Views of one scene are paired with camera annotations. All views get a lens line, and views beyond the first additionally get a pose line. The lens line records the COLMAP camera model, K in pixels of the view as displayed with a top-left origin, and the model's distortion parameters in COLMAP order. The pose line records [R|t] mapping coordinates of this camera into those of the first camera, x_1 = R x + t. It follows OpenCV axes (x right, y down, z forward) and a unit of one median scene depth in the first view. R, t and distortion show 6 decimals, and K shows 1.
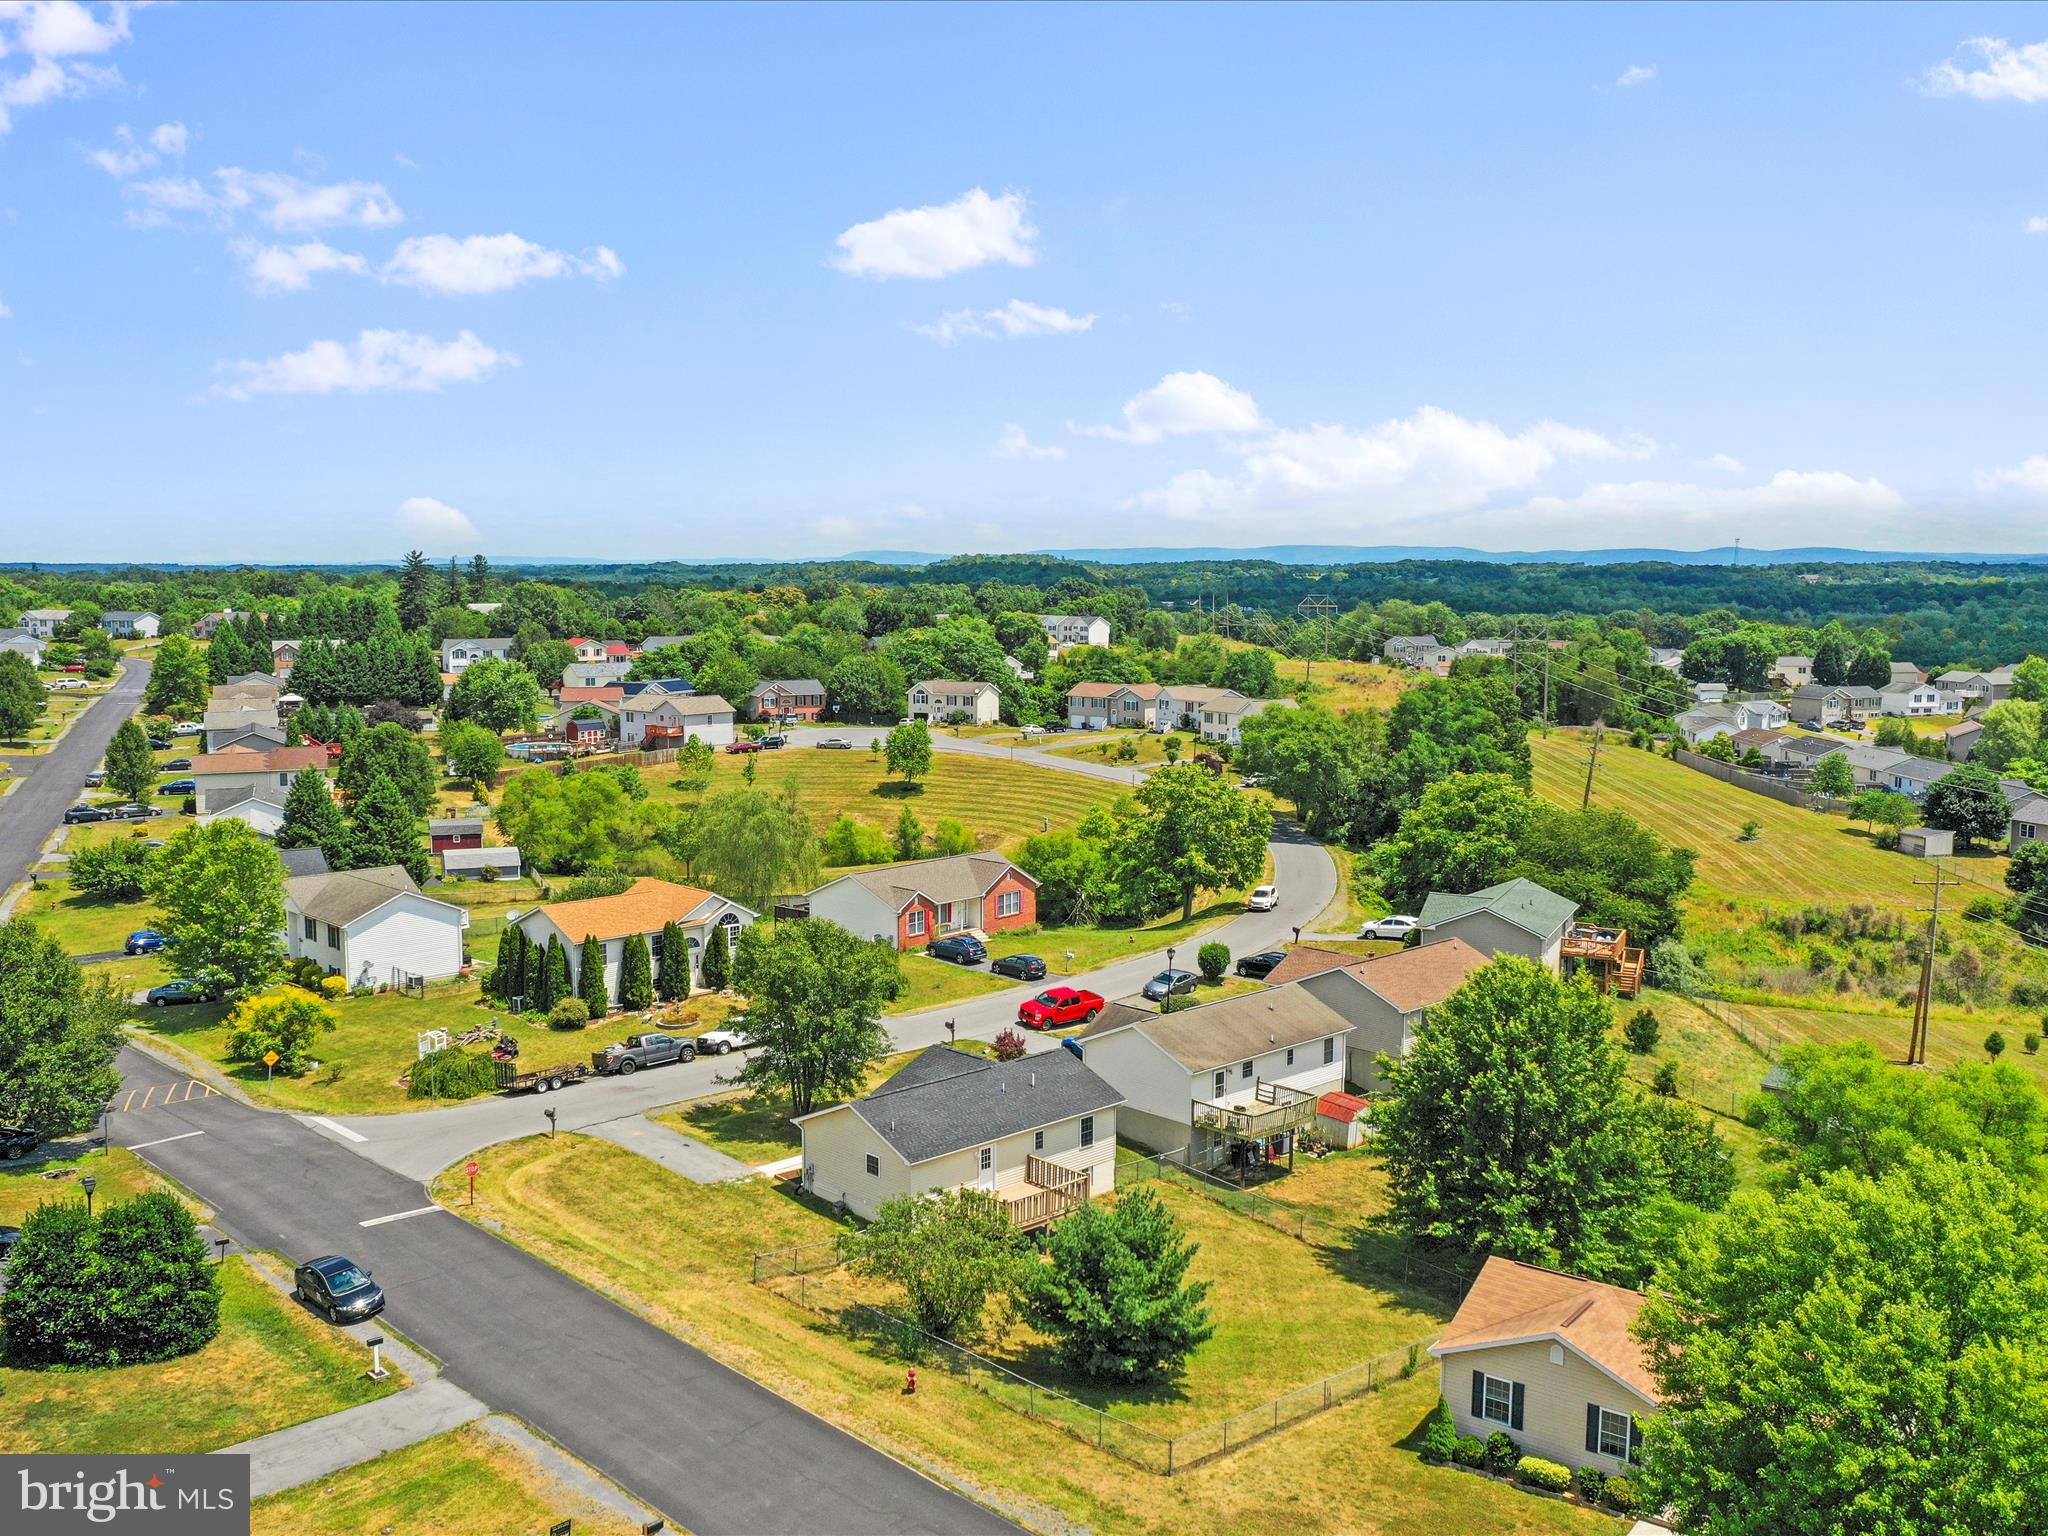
lens RADIAL K [[1803.4, 0, 1015.5], [0, 1803.4, 767.3], [0, 0, 1]] dist [-0.009464, 0.000424]
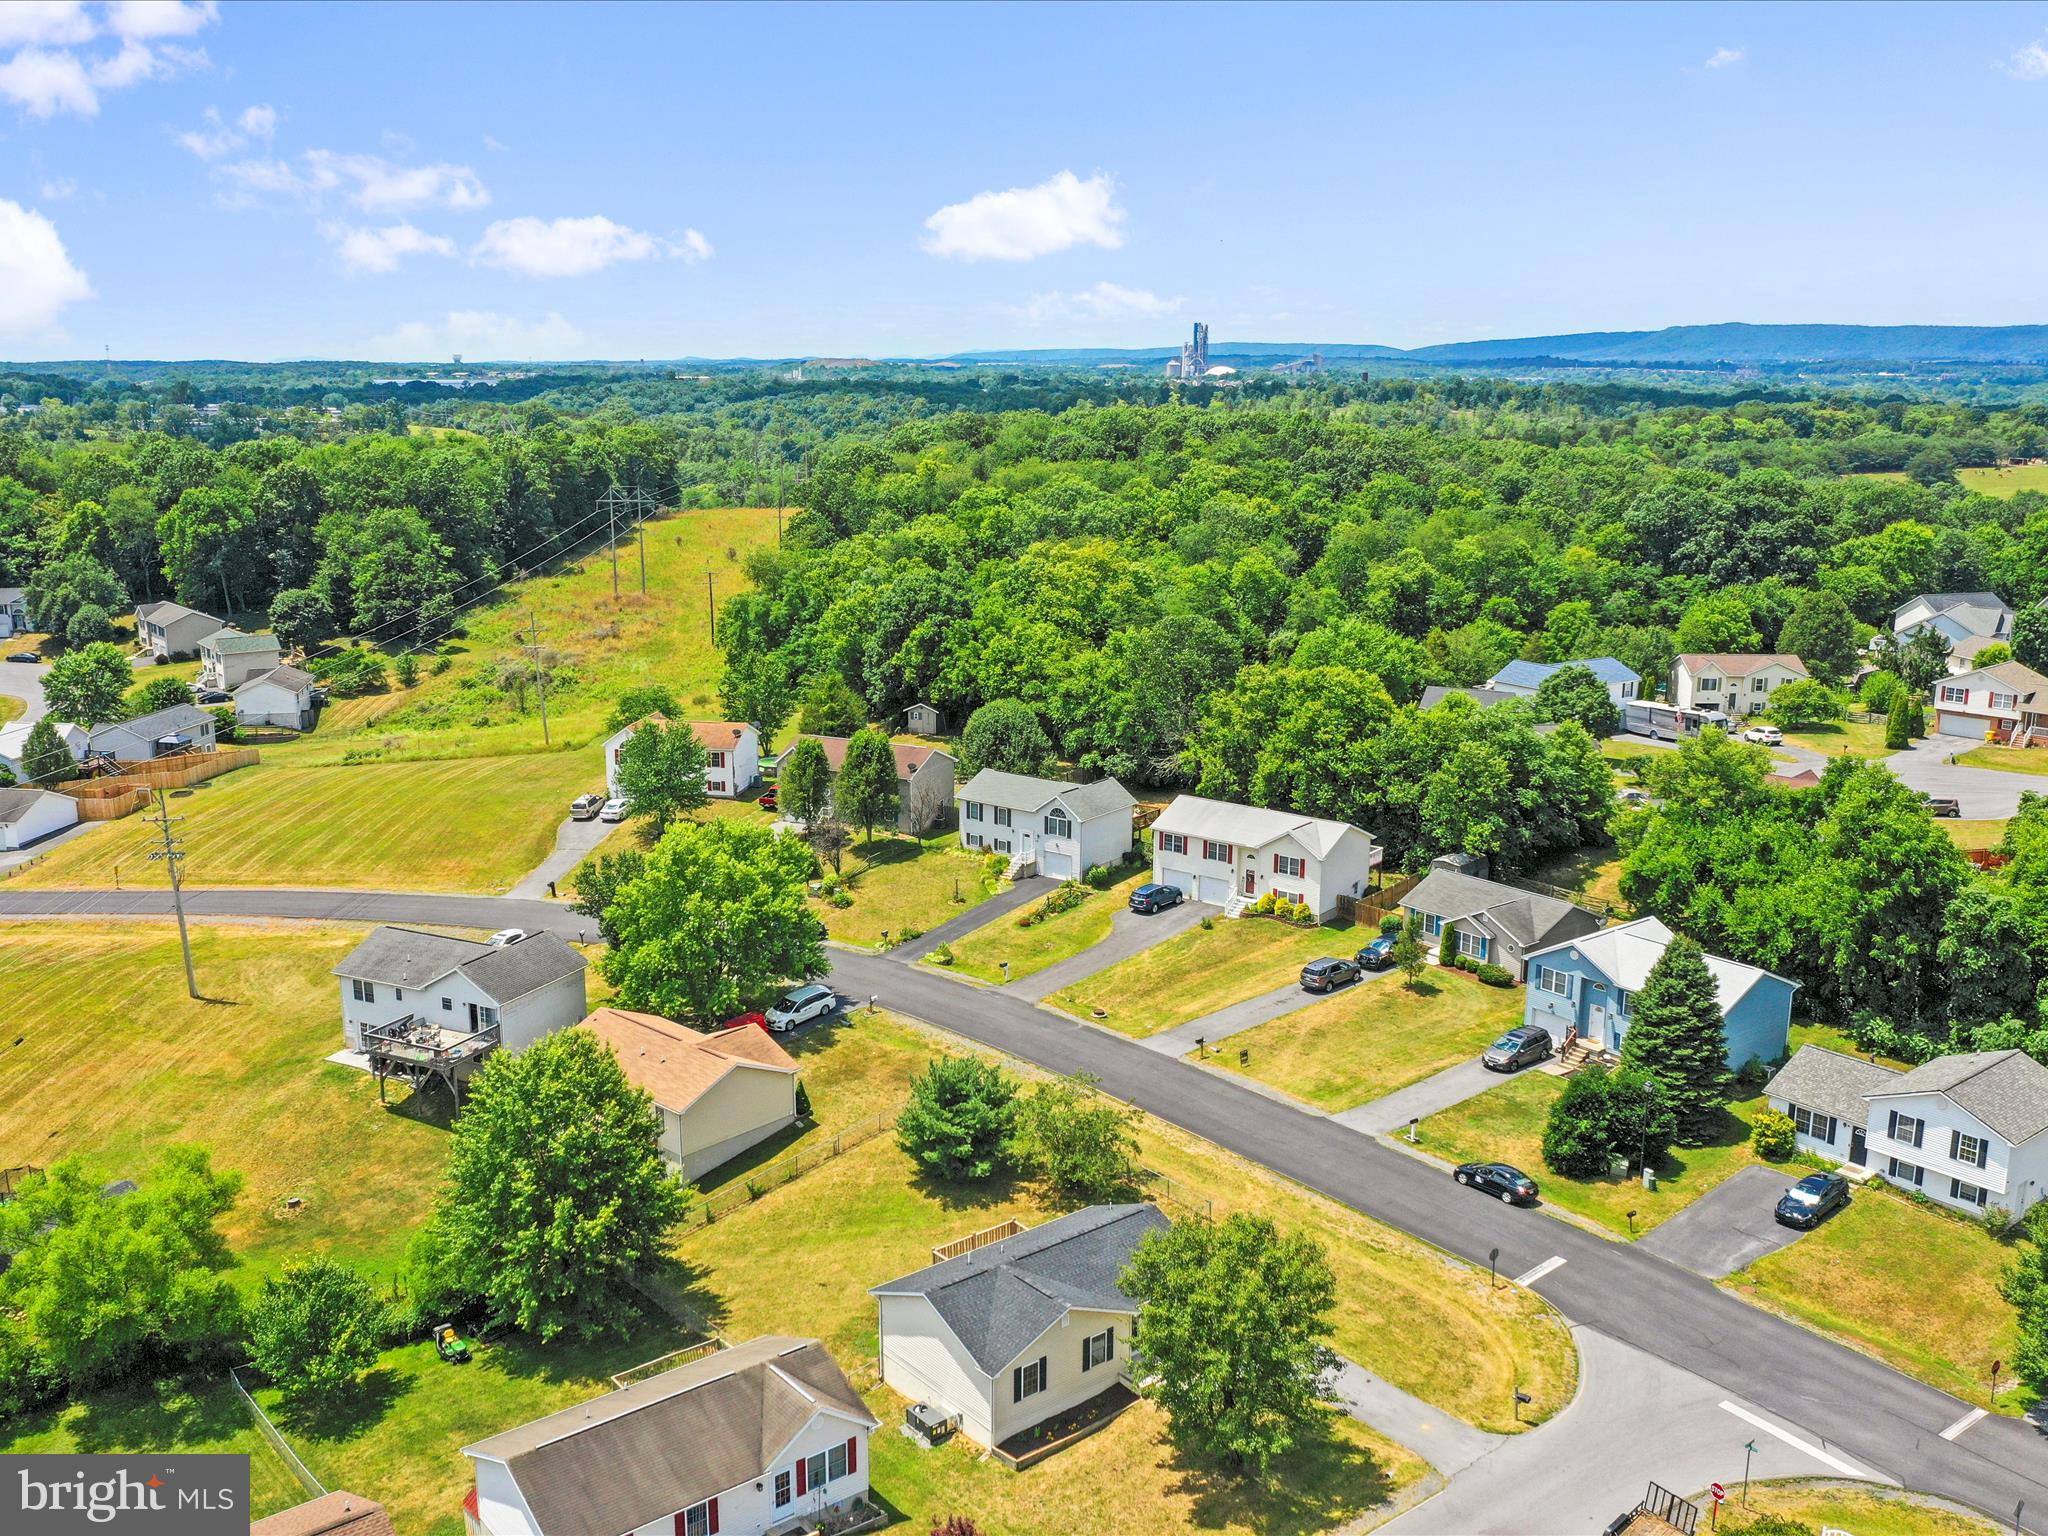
lens RADIAL K [[1803.4, 0, 1015.5], [0, 1803.4, 767.3], [0, 0, 1]] dist [-0.009464, 0.000424]
pose [[-0.996636, -0.022376, 0.078837, -0.080334], [0.004426, 0.945900, 0.324428, -0.362003], [-0.081831, 0.323685, -0.942619, 1.716365]]
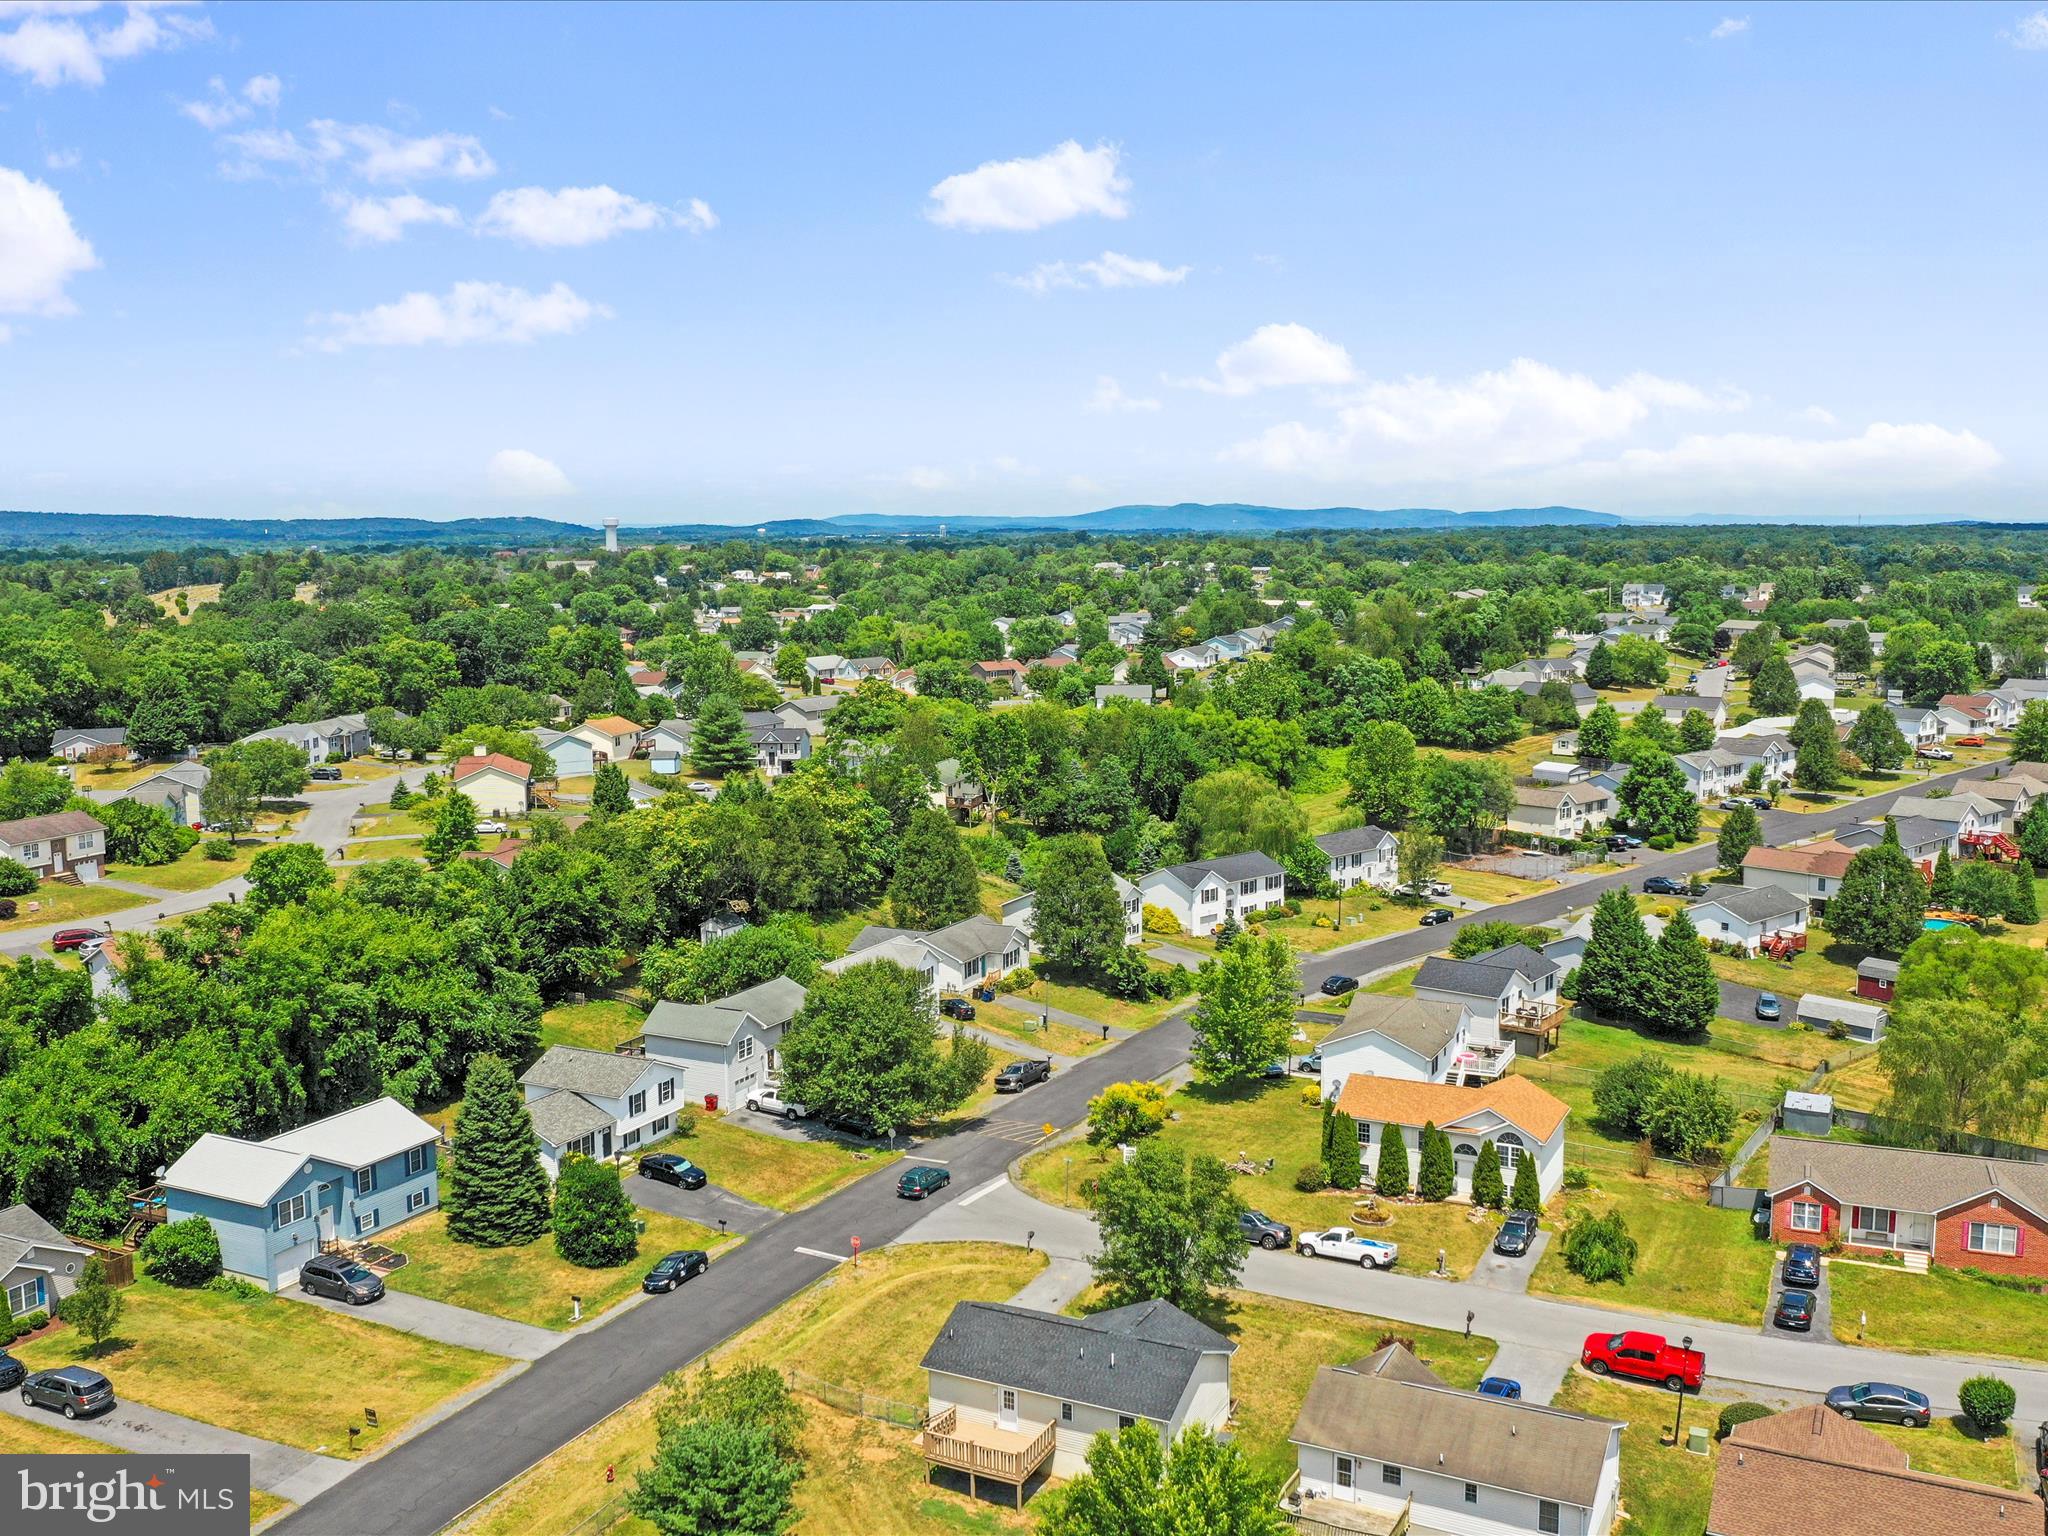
lens RADIAL K [[1874.0, 0, 1024.0], [0, 1874.0, 768.0], [0, 0, 1]] dist [-0.004437, -0.005334]
pose [[0.334004, 0.115328, -0.935490, 0.906931], [-0.095472, 0.991522, 0.088148, -0.239024], [0.937724, 0.059871, 0.342183, 0.534709]]
